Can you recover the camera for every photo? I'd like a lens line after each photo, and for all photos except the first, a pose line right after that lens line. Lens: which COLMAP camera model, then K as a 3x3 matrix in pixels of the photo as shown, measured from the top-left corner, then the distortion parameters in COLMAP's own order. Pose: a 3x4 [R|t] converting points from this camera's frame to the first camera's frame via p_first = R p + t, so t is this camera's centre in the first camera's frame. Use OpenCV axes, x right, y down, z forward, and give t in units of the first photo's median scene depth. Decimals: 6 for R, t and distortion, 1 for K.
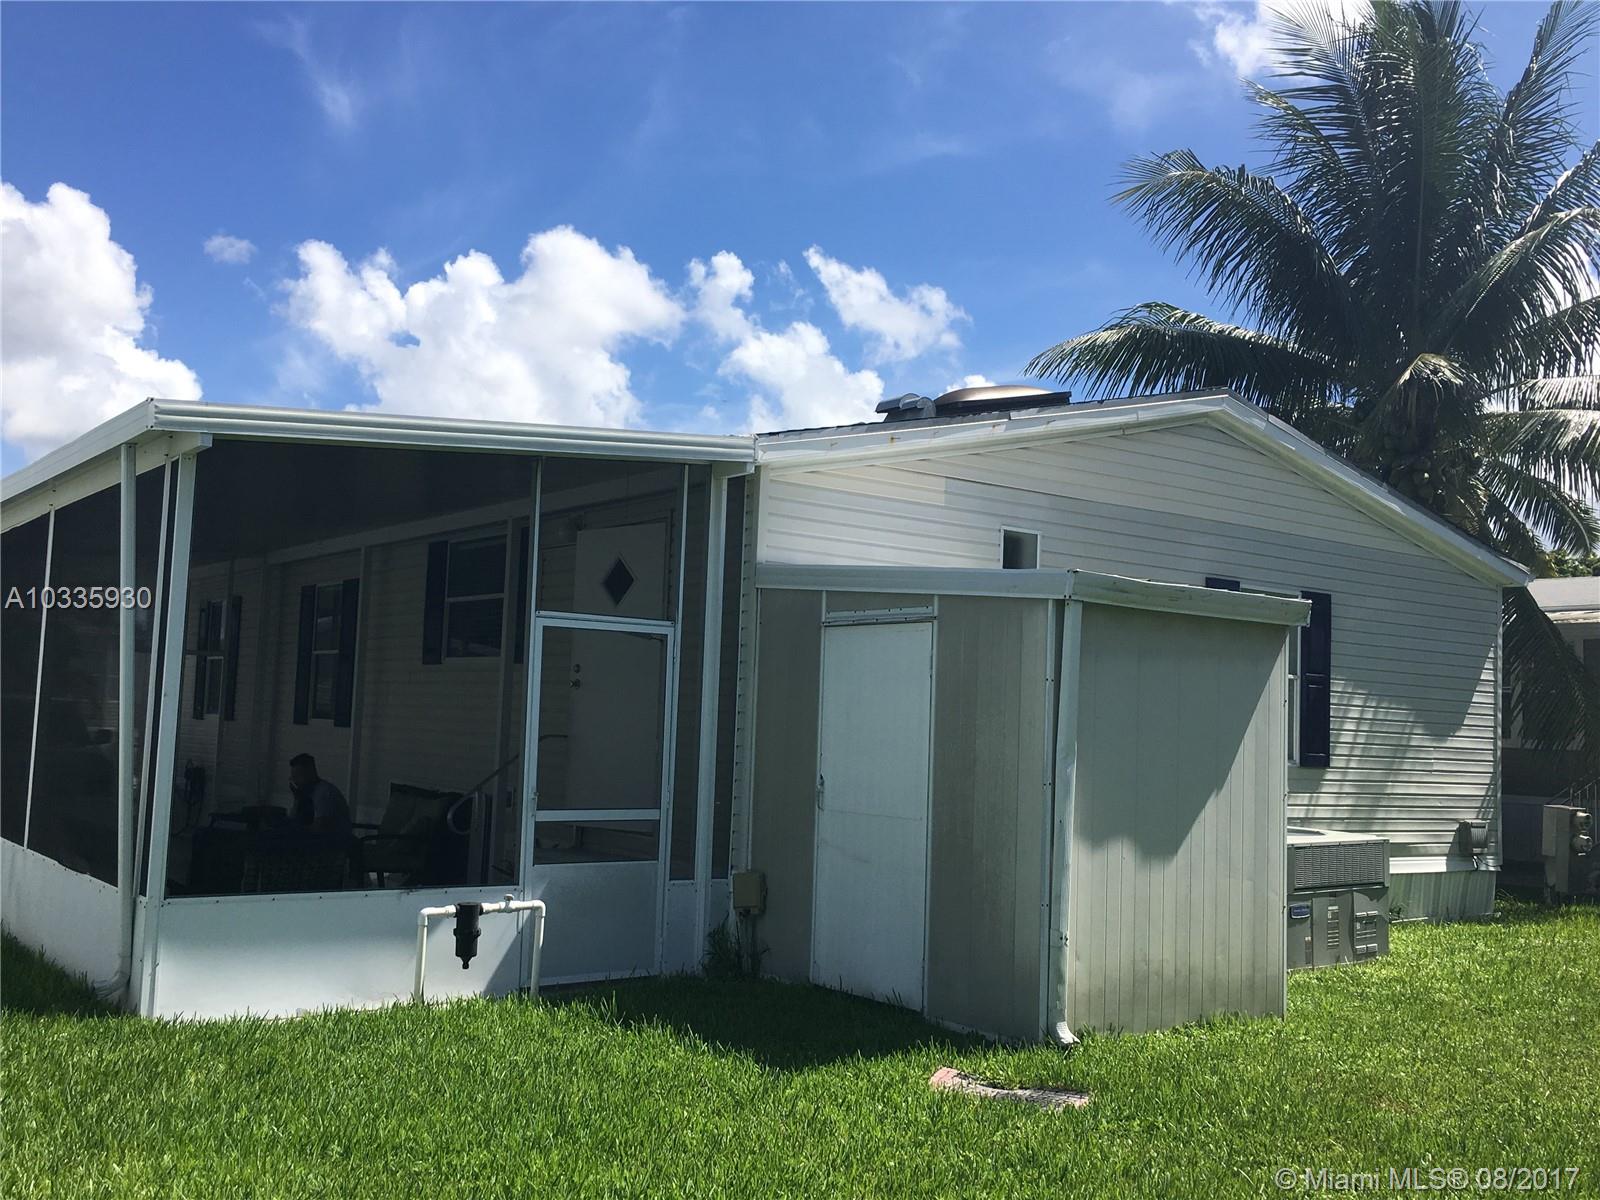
lens RADIAL K [[1548.2, 0, 800.0], [0, 1548.2, 600.0], [0, 0, 1]] dist [0.000018, -0.000123]
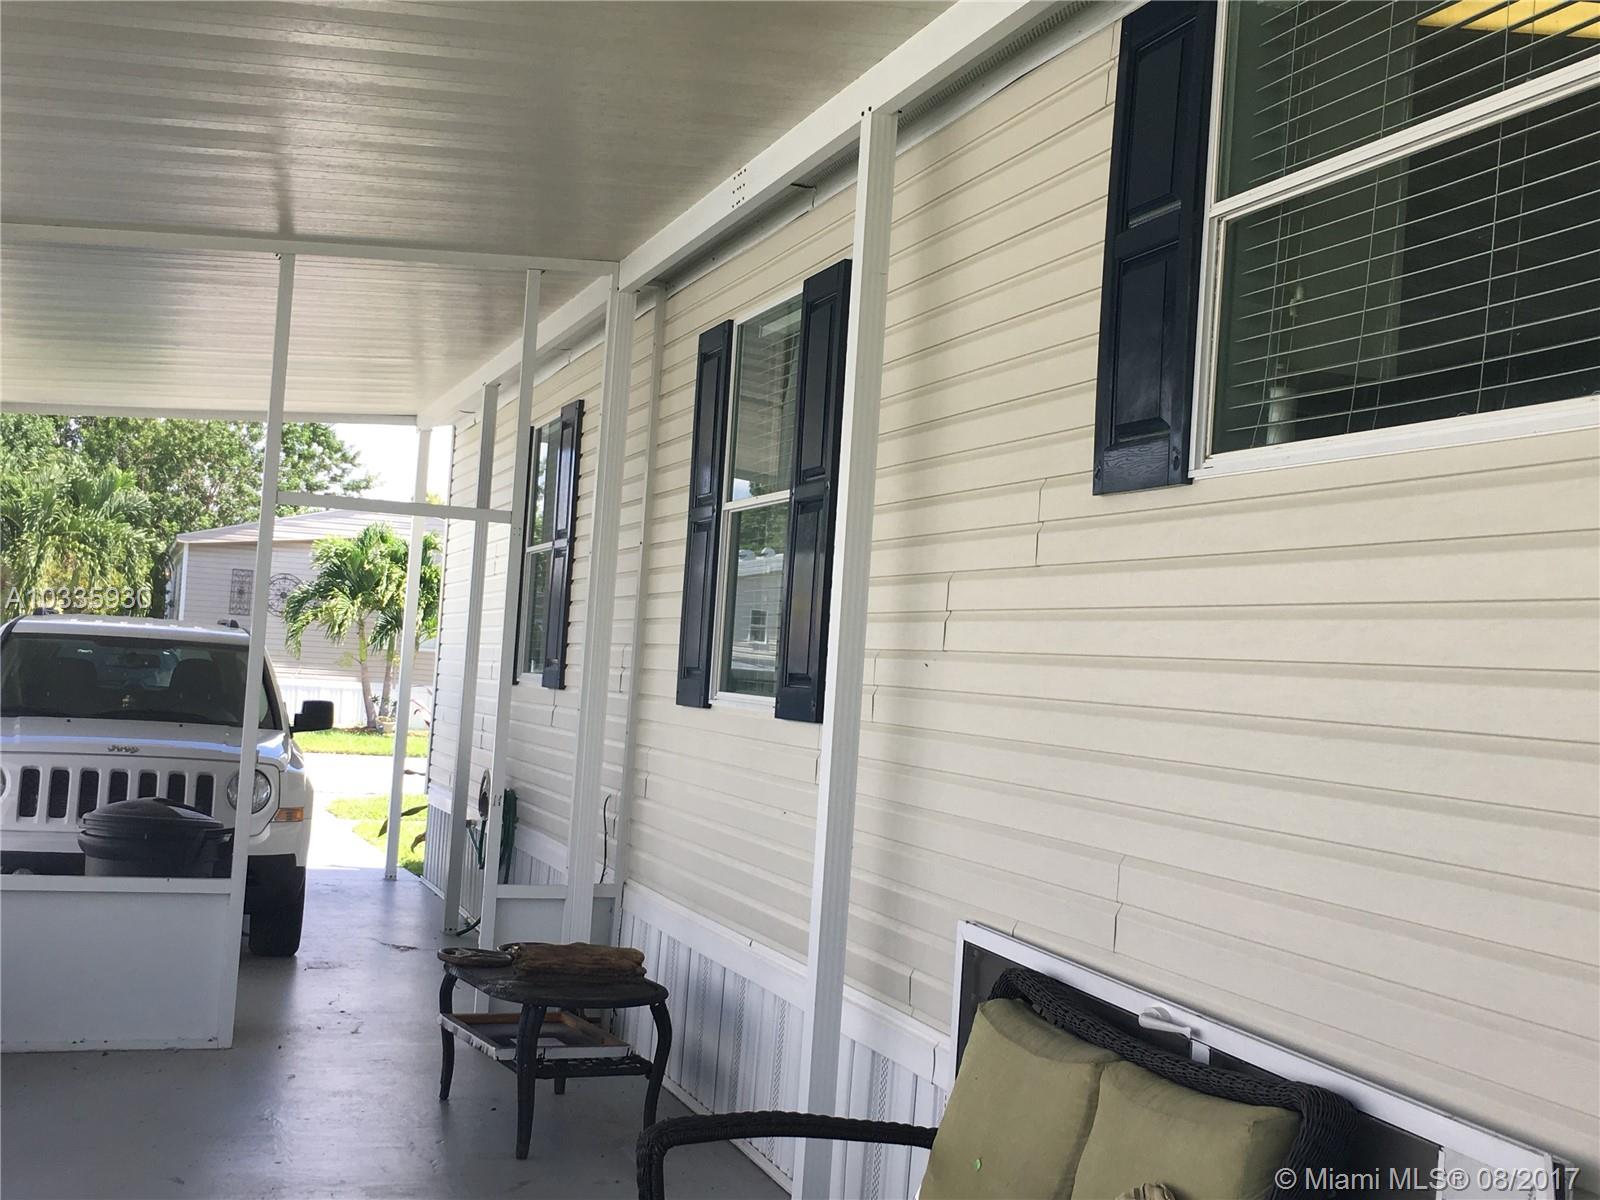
lens RADIAL K [[1870.0, 0, 800.0], [0, 1870.0, 600.0], [0, 0, 1]] dist [0.000197, -0.000110]
pose [[0.955929, 0.010859, -0.293398, -0.178766], [-0.002232, 0.999556, 0.029721, 0.044360], [0.293590, -0.027756, 0.955528, 0.618540]]
